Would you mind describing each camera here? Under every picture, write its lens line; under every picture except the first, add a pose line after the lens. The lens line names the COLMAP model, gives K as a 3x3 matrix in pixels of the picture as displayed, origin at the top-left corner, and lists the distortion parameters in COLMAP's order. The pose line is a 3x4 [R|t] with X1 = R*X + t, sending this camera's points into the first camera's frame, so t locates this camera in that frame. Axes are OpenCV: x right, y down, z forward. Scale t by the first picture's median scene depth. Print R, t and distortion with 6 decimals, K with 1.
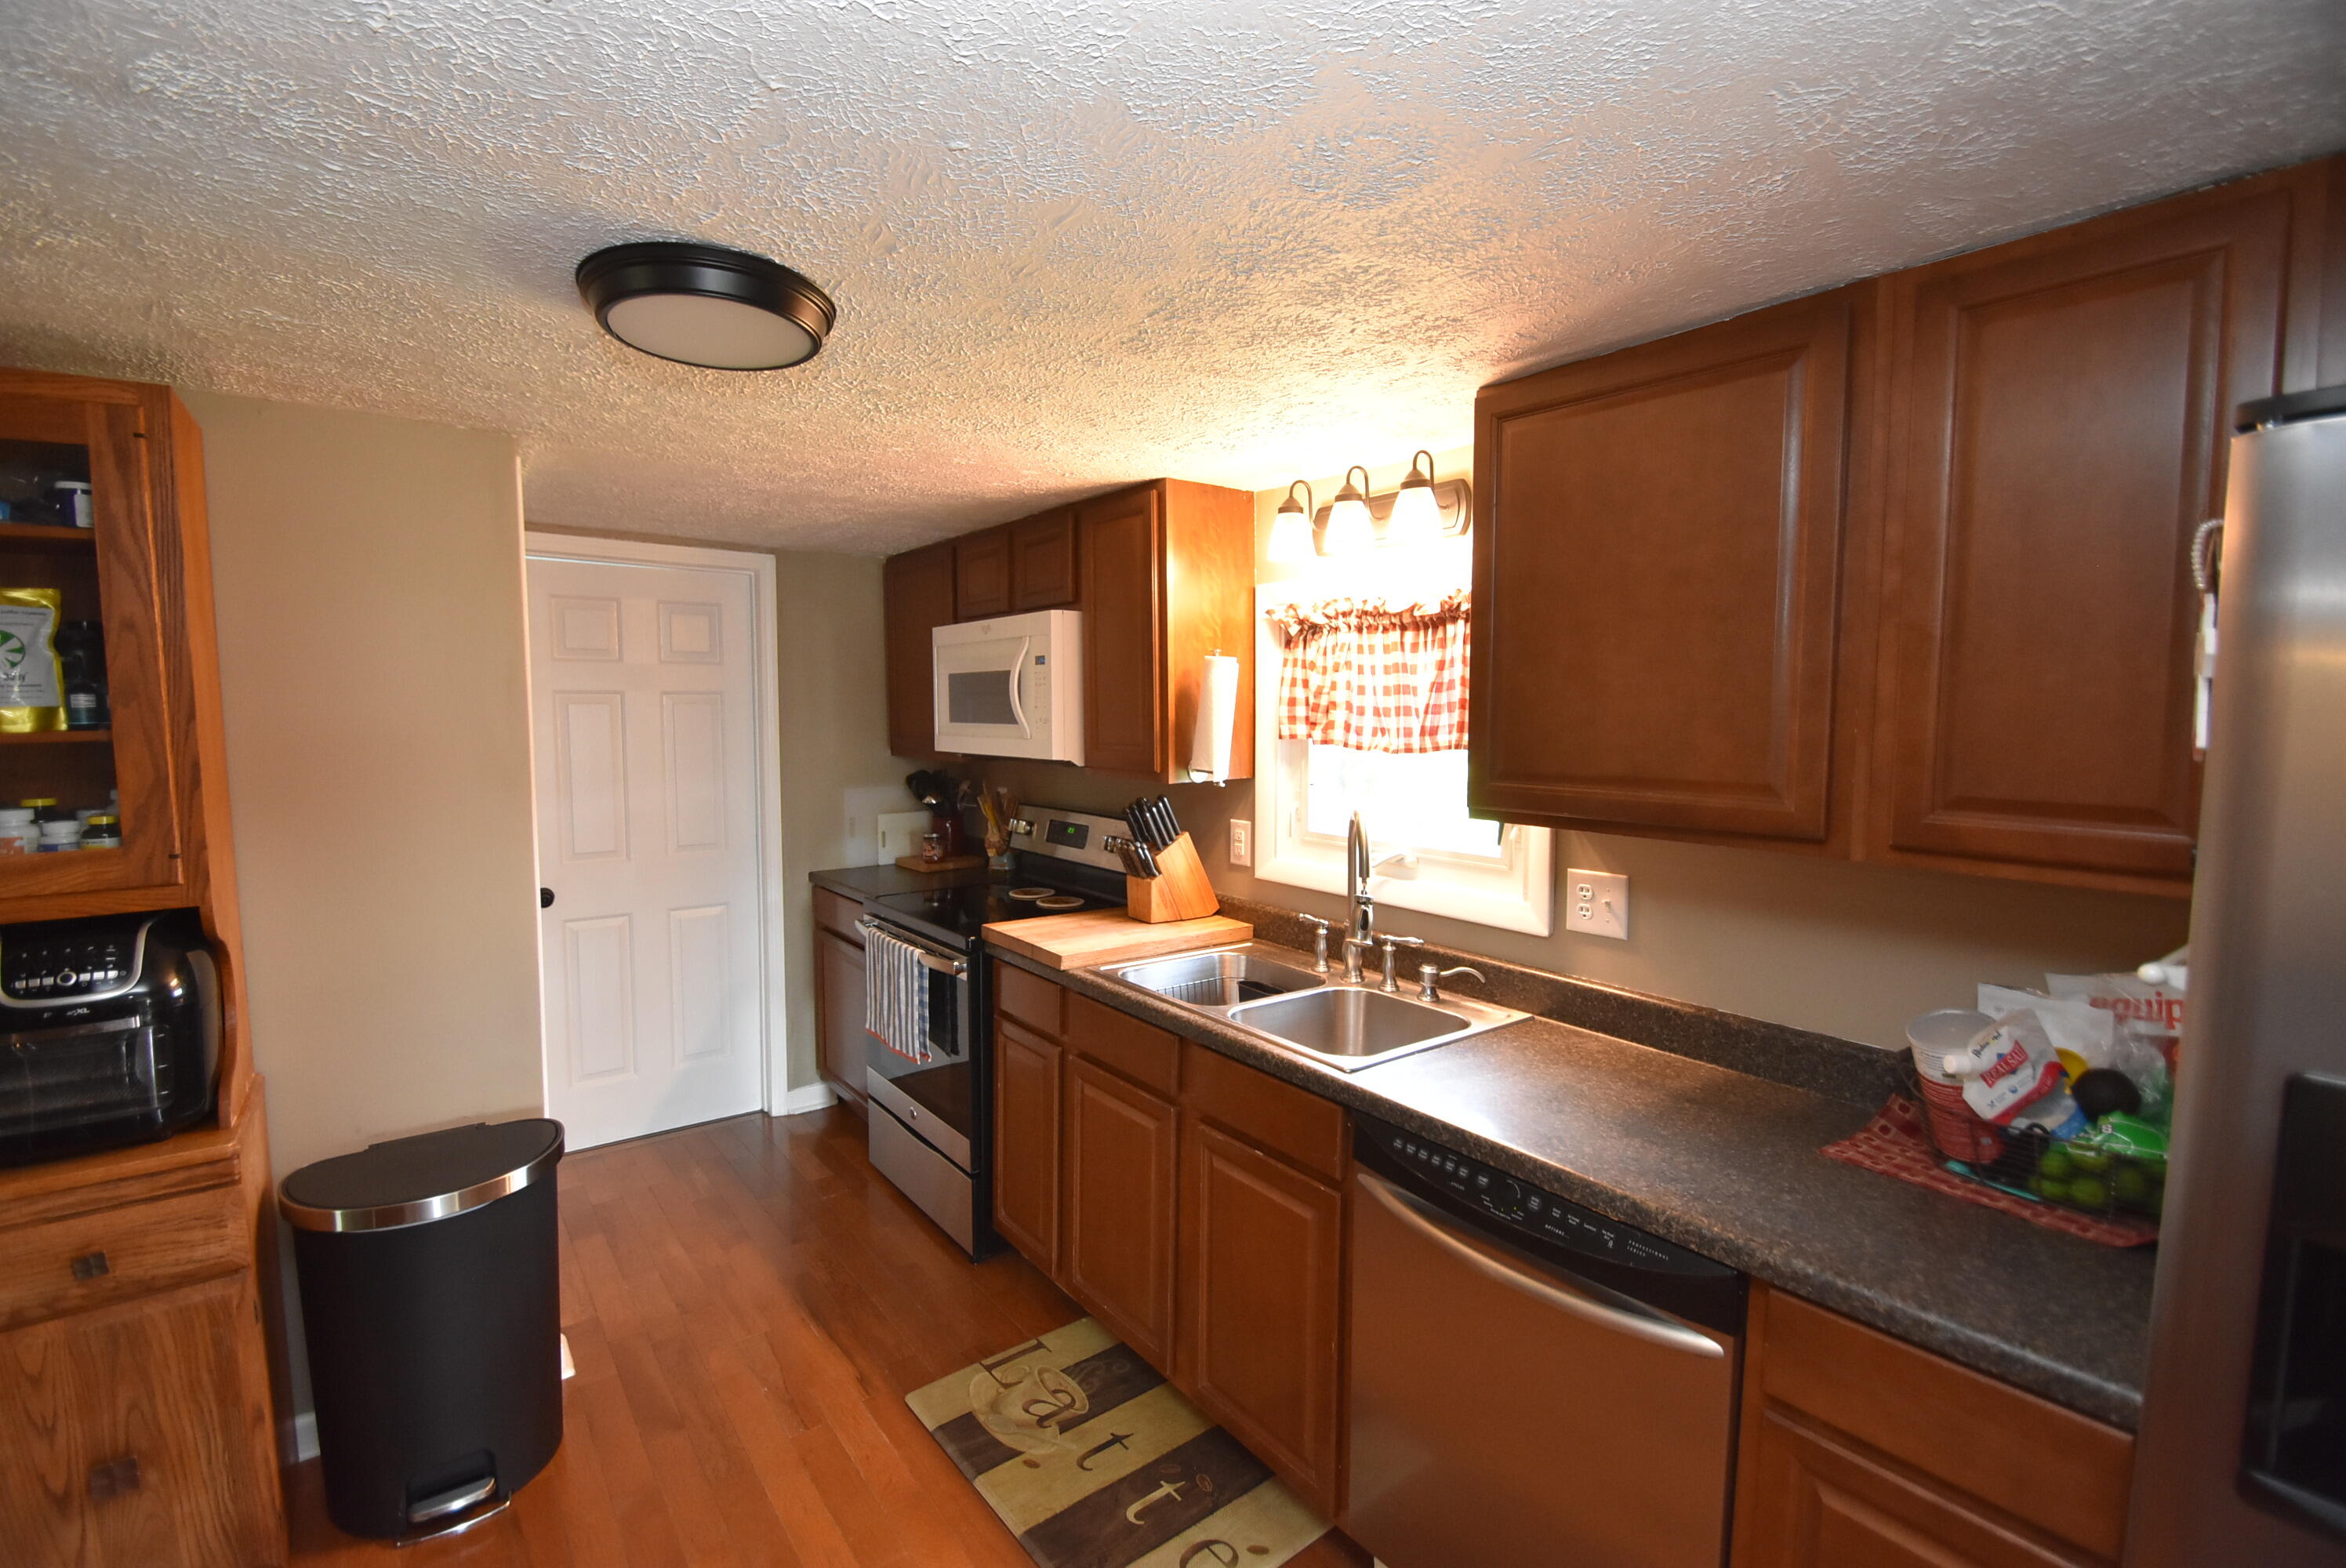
lens RADIAL K [[1036.1, 0, 1138.5], [0, 1036.1, 778.4], [0, 0, 1]] dist [0.004405, -0.001114]
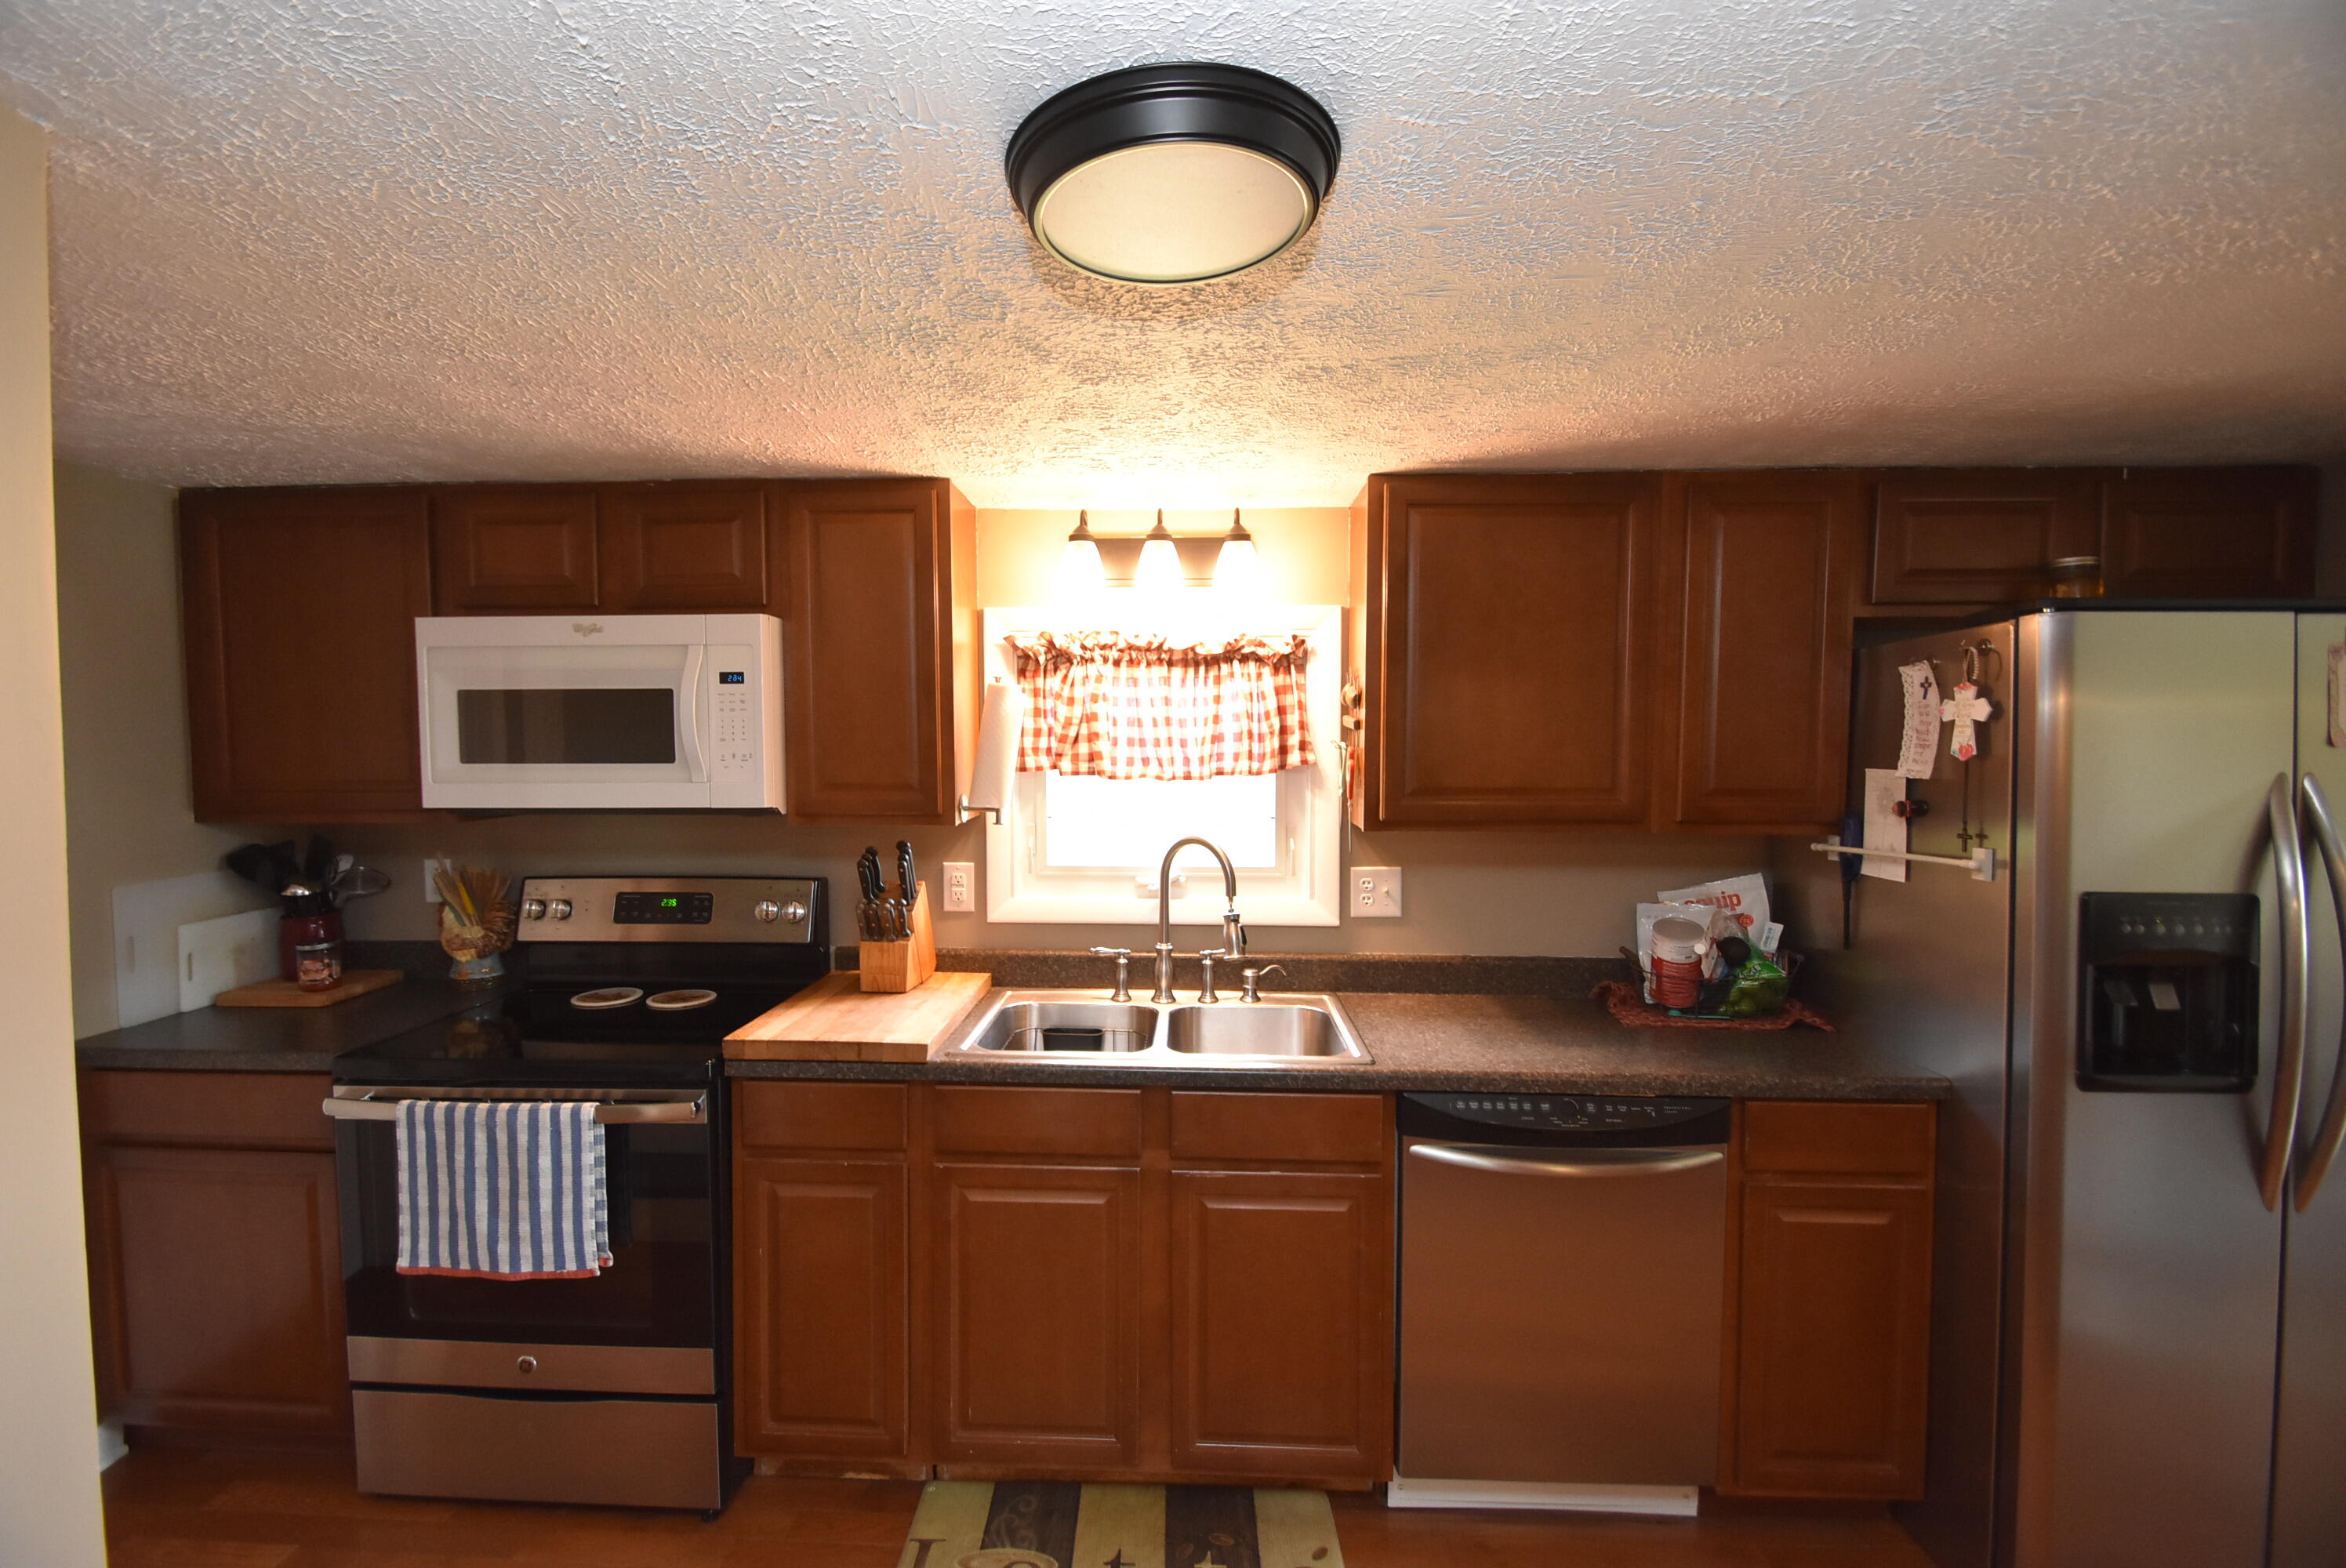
lens RADIAL K [[1036.1, 0, 1157.1], [0, 1036.1, 778.1], [0, 0, 1]] dist [0.004405, -0.001114]
pose [[0.625719, -0.032787, 0.779359, -0.582402], [0.055869, 0.998434, -0.002852, -0.024600], [-0.778045, 0.045327, 0.626571, 0.338351]]
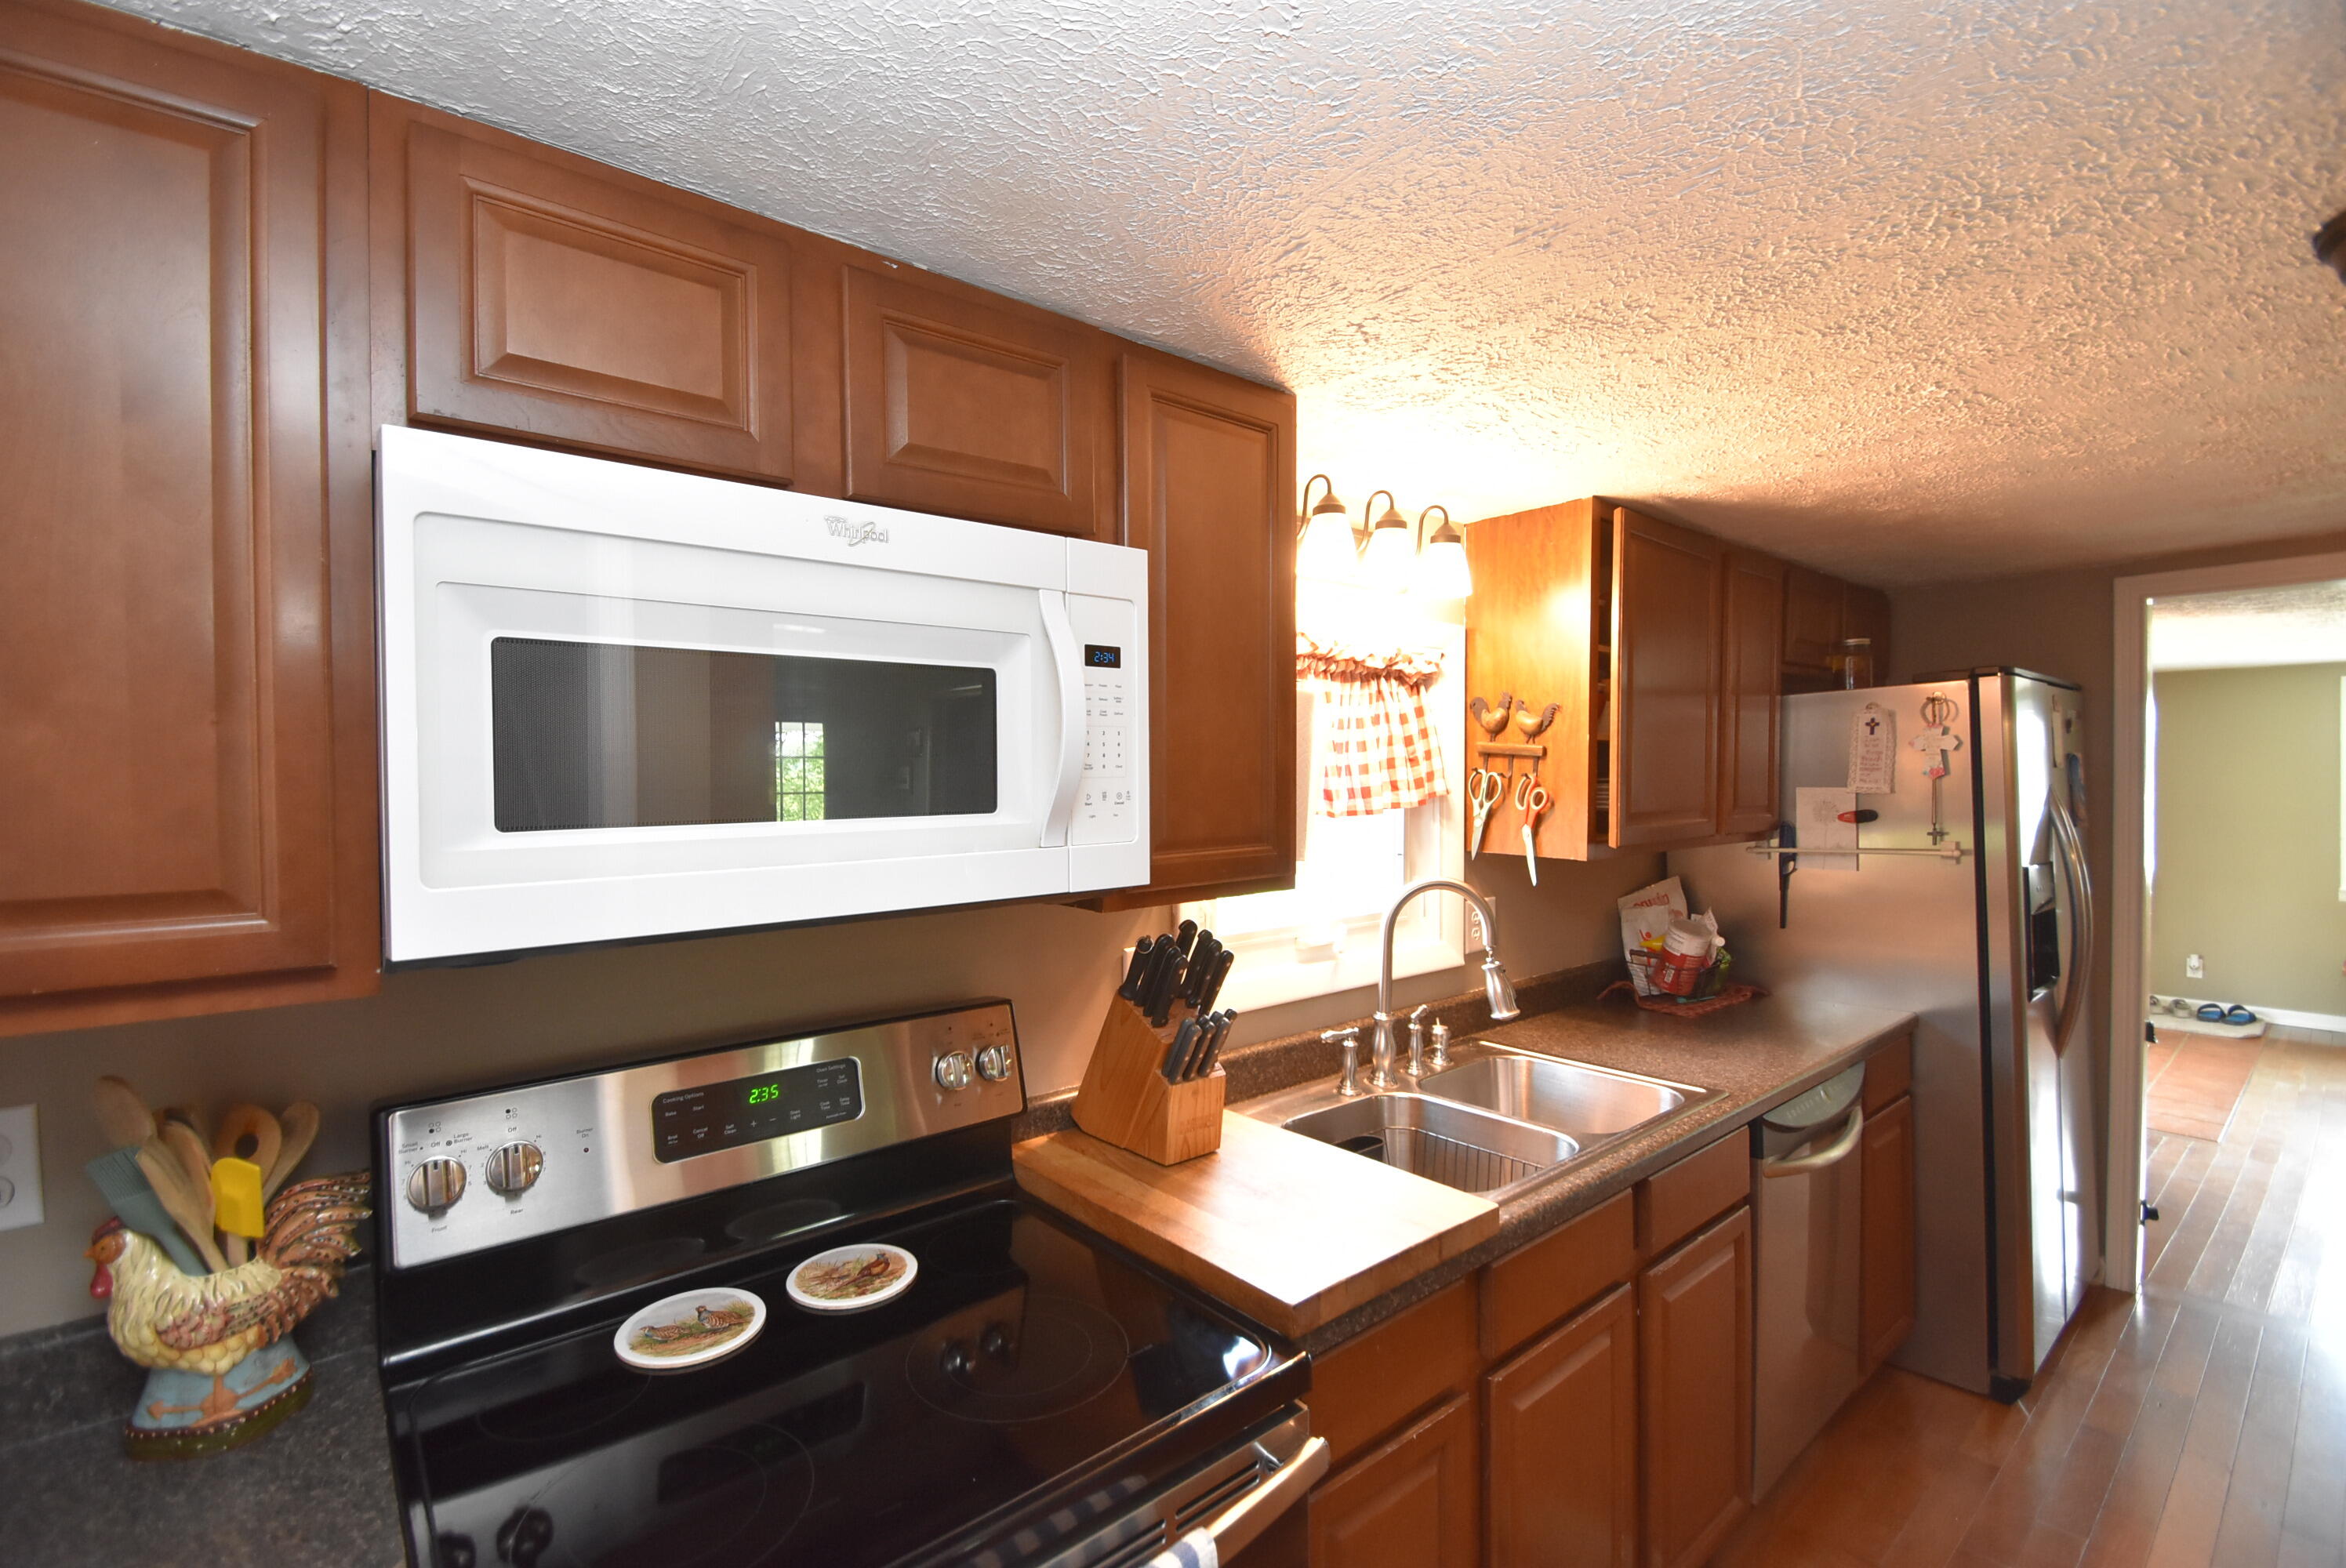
lens RADIAL K [[1036.1, 0, 1171.3], [0, 1036.1, 797.1], [0, 0, 1]] dist [0.004405, -0.001114]
pose [[-0.073701, -0.022336, 0.997030, -0.616811], [0.079718, 0.996418, 0.028215, -0.077734], [-0.994089, 0.081561, -0.071656, 1.187666]]
